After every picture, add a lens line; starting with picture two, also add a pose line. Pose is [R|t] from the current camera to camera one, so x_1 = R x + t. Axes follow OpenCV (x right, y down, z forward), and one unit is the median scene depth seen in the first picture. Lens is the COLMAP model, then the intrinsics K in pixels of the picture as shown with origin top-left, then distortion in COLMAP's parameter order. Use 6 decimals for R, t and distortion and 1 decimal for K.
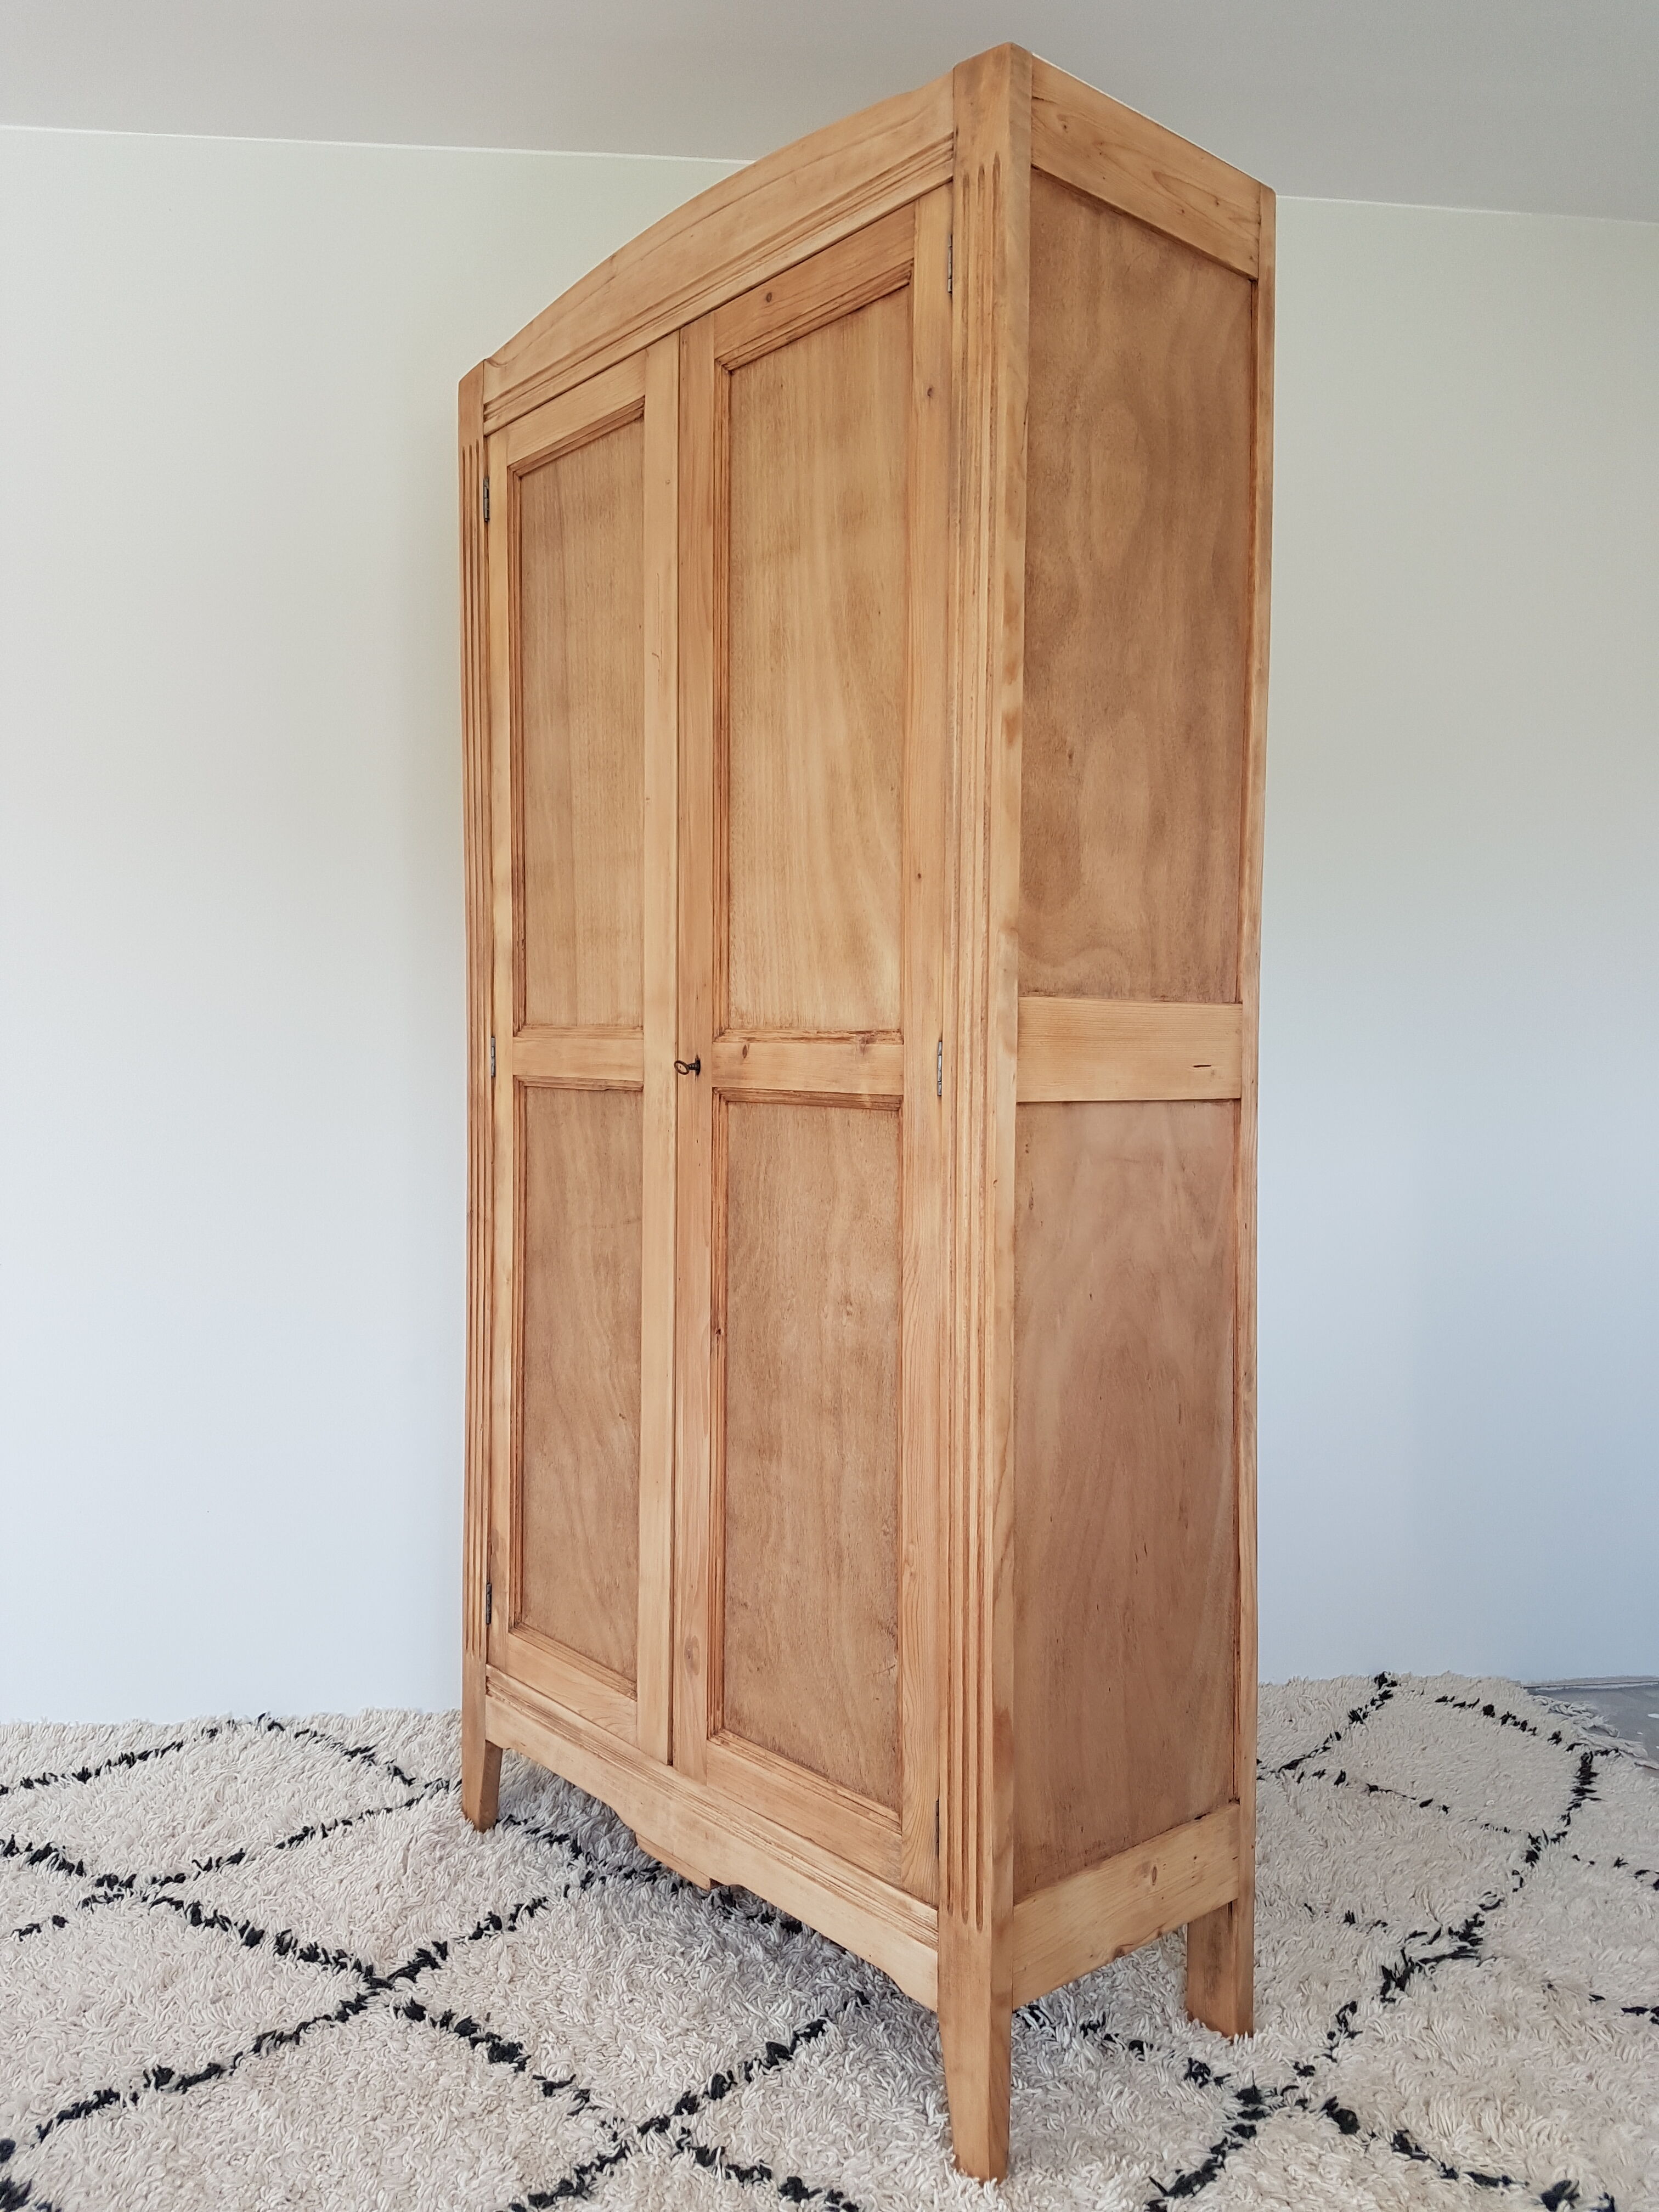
lens RADIAL K [[1729.5, 0, 832.2], [0, 1729.5, 1104.6], [0, 0, 1]] dist [0.012070, -0.007530]
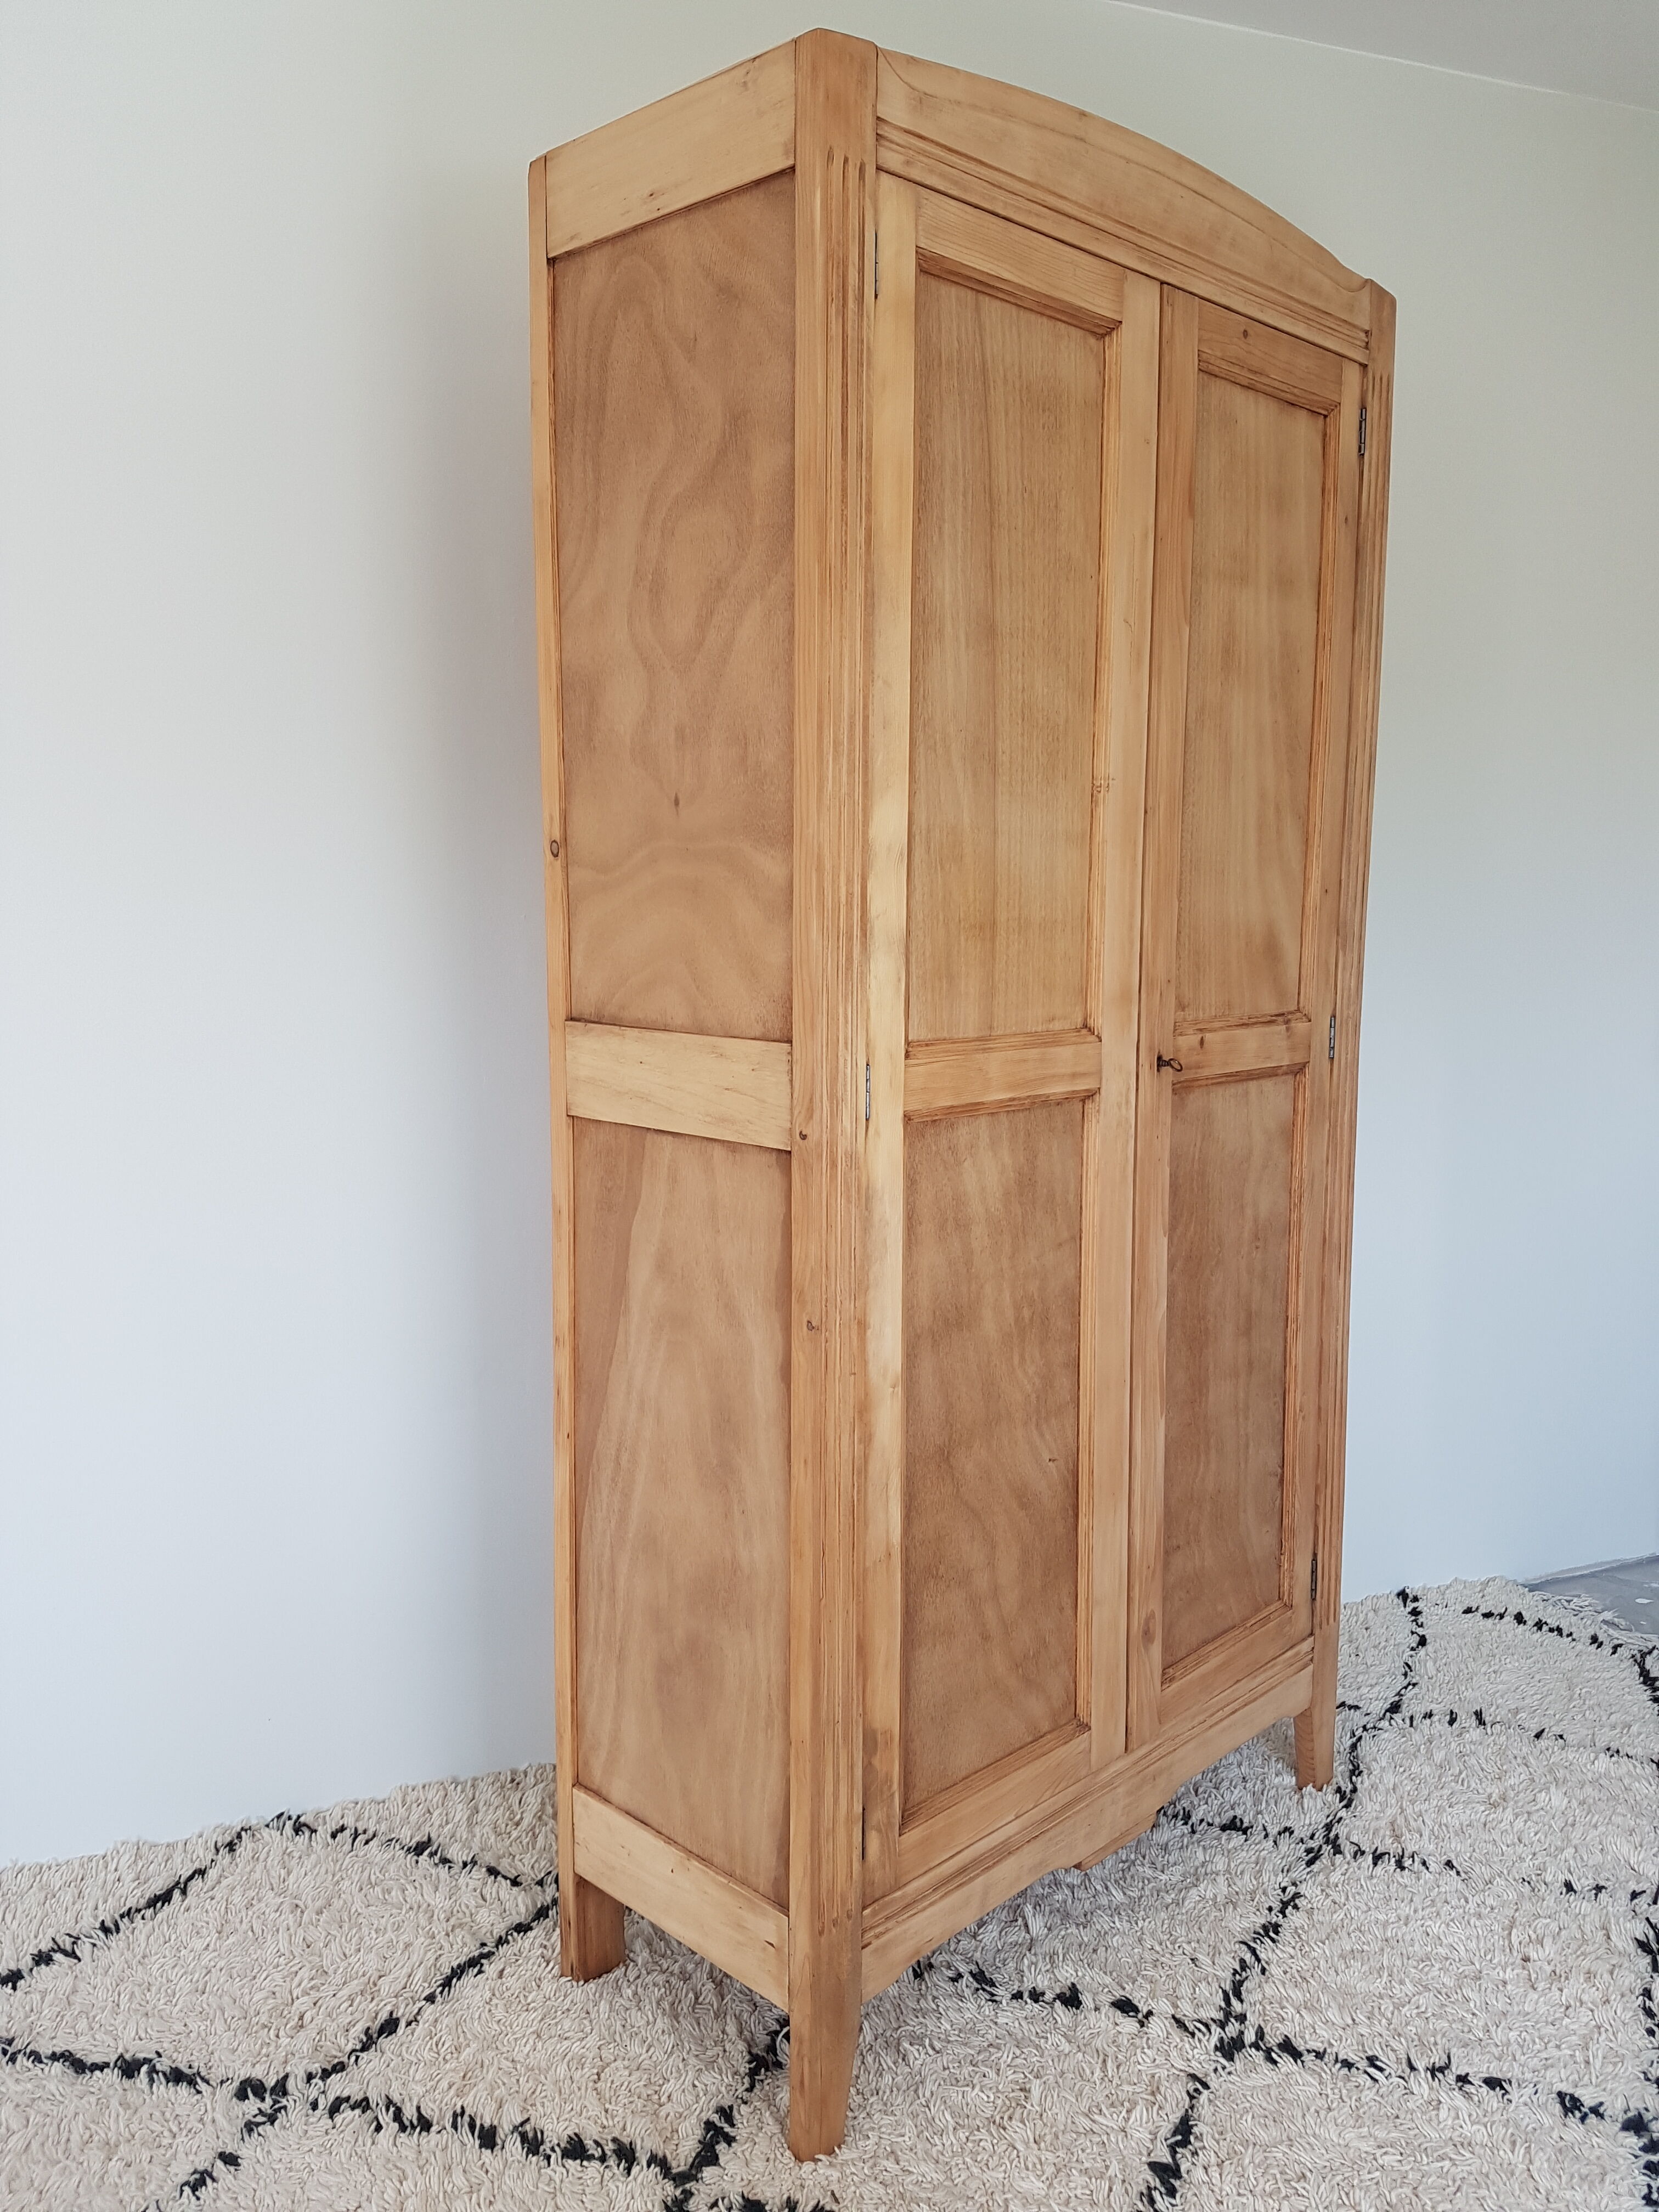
lens RADIAL K [[1729.5, 0, 832.4], [0, 1729.5, 1093.3], [0, 0, 1]] dist [0.012070, -0.007530]
pose [[-0.083136, -0.130862, 0.987909, -1.005909], [0.031729, 0.990490, 0.133874, -0.137767], [-0.996033, 0.042475, -0.078193, 1.208830]]
